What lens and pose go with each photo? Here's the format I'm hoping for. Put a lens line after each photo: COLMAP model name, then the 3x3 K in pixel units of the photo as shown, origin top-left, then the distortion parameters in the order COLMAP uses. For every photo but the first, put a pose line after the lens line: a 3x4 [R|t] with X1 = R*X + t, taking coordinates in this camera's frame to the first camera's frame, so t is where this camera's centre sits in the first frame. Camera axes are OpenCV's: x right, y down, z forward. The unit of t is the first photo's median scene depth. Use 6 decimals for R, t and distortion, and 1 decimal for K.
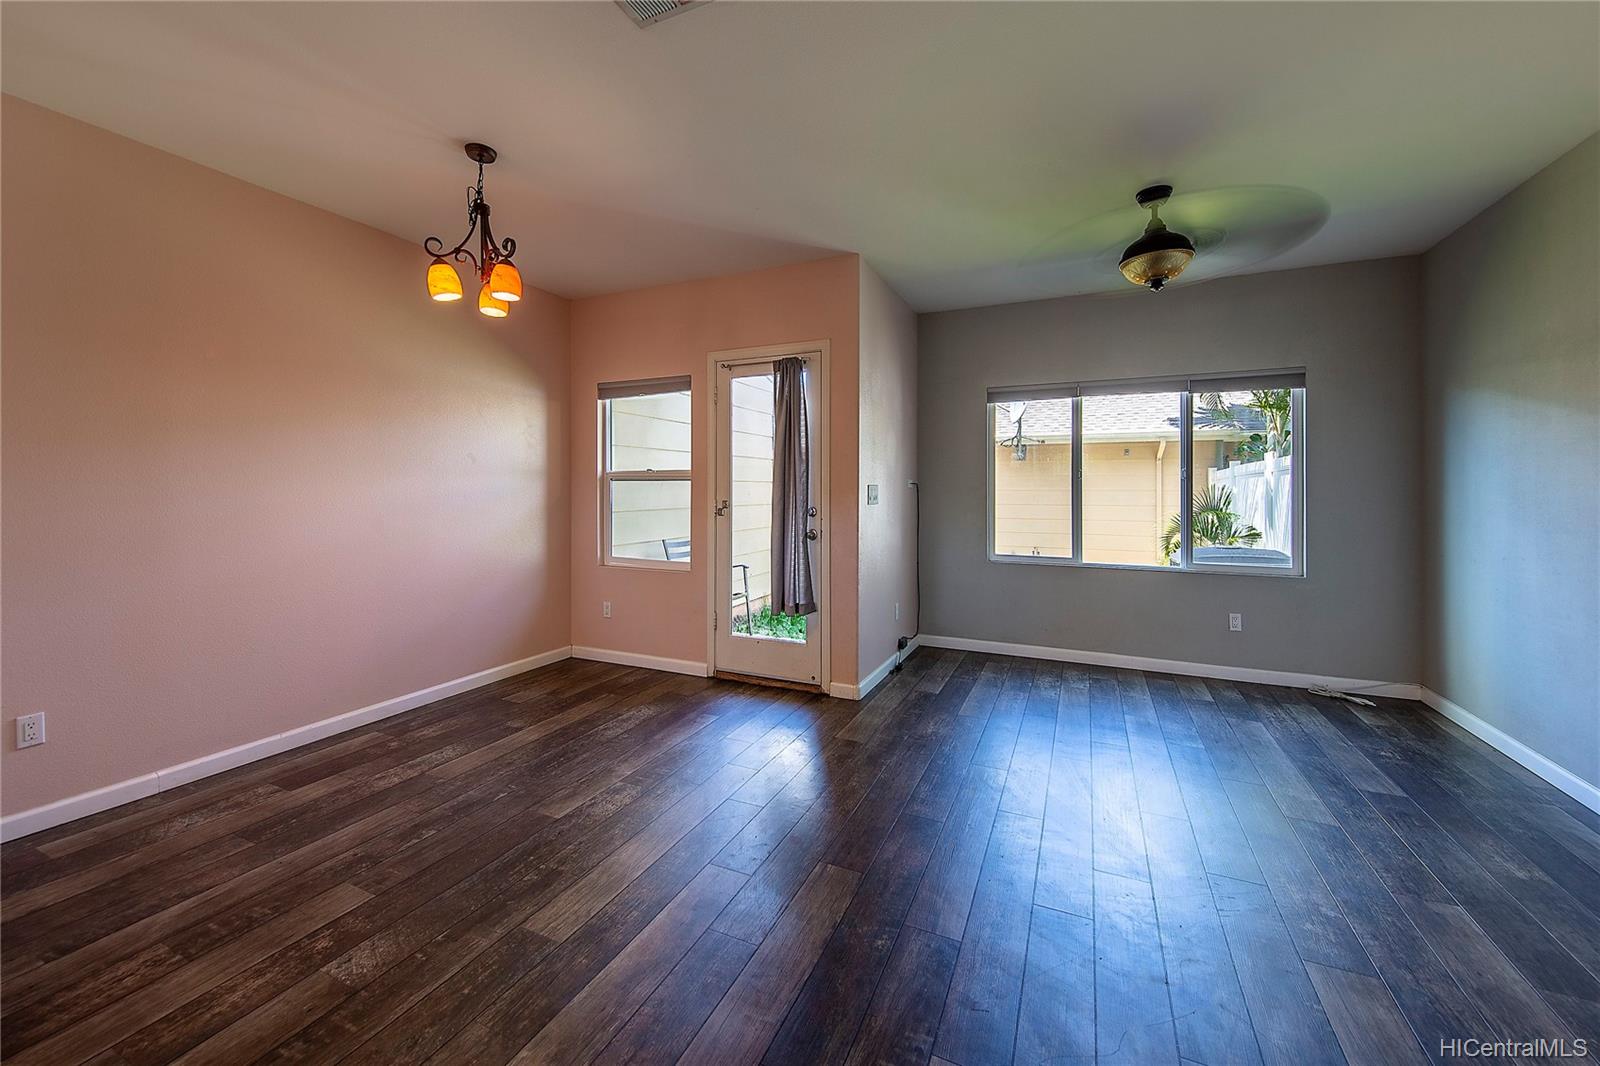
lens RADIAL K [[605.3, 0, 797.8], [0, 605.3, 490.5], [0, 0, 1]] dist [0.000806, -0.000085]
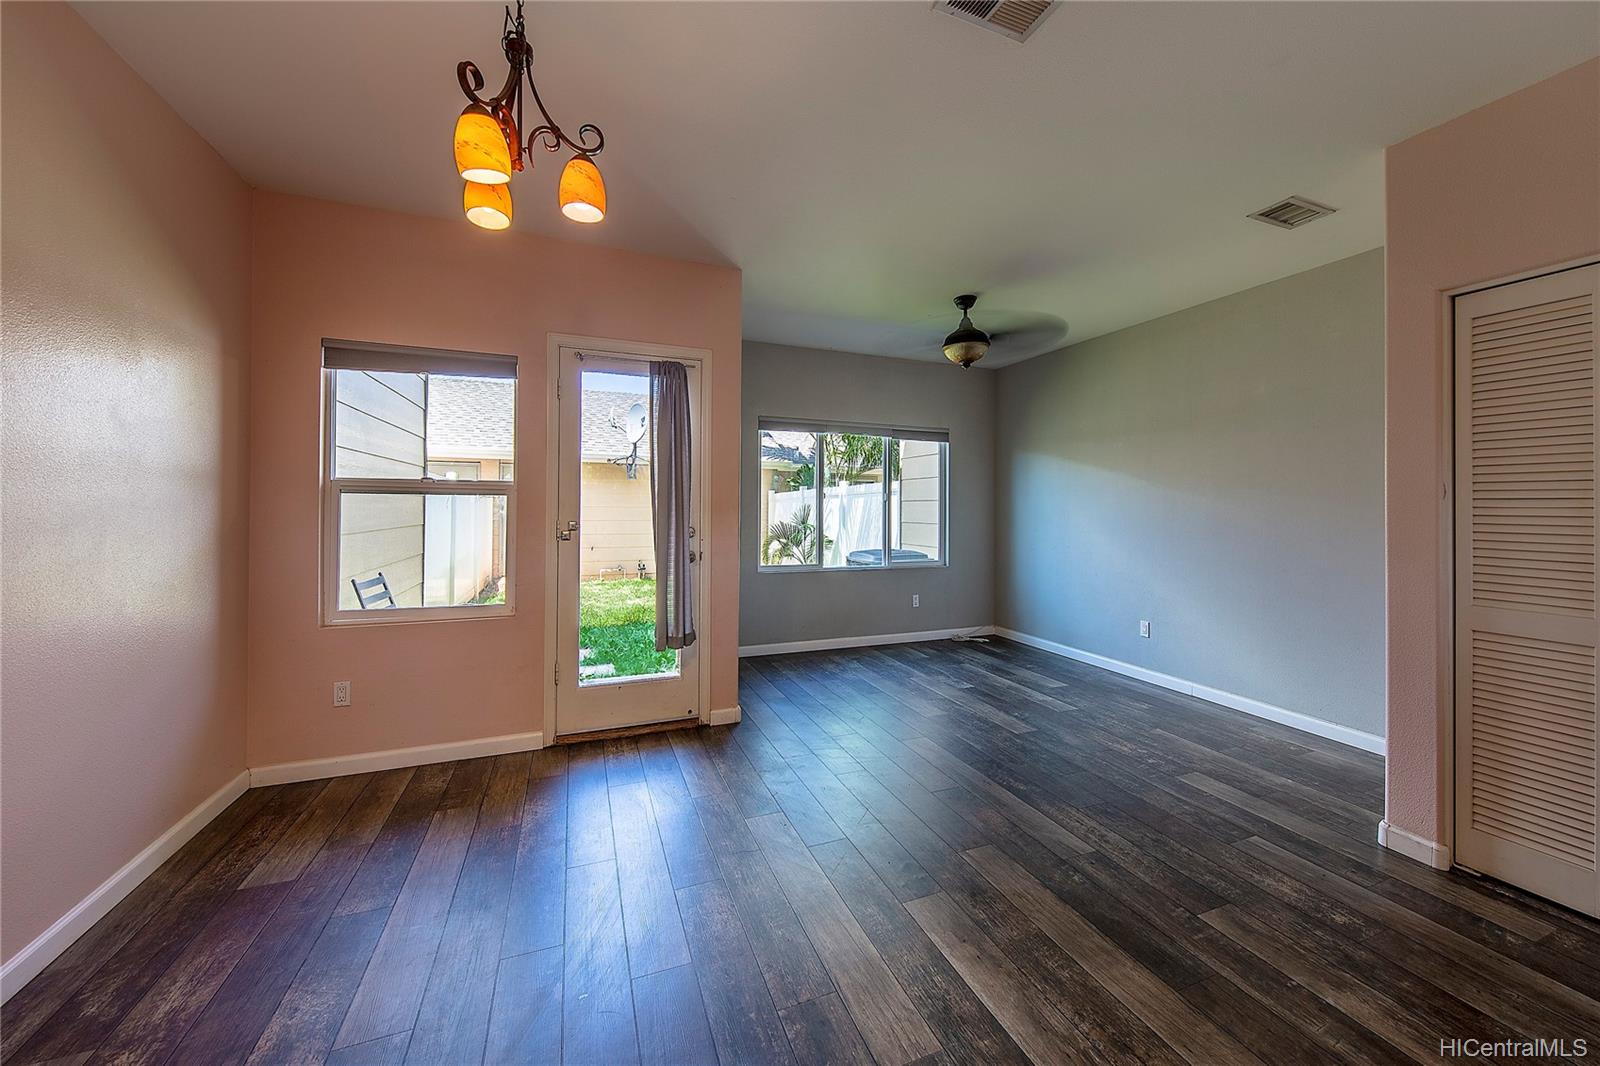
lens RADIAL K [[584.7, 0, 796.6], [0, 584.7, 502.8], [0, 0, 1]] dist [-0.000144, -0.000120]
pose [[0.690518, 0.008990, 0.723259, -0.477678], [-0.005311, 0.999959, -0.007360, -0.003634], [-0.723295, 0.001241, 0.690538, 0.247340]]
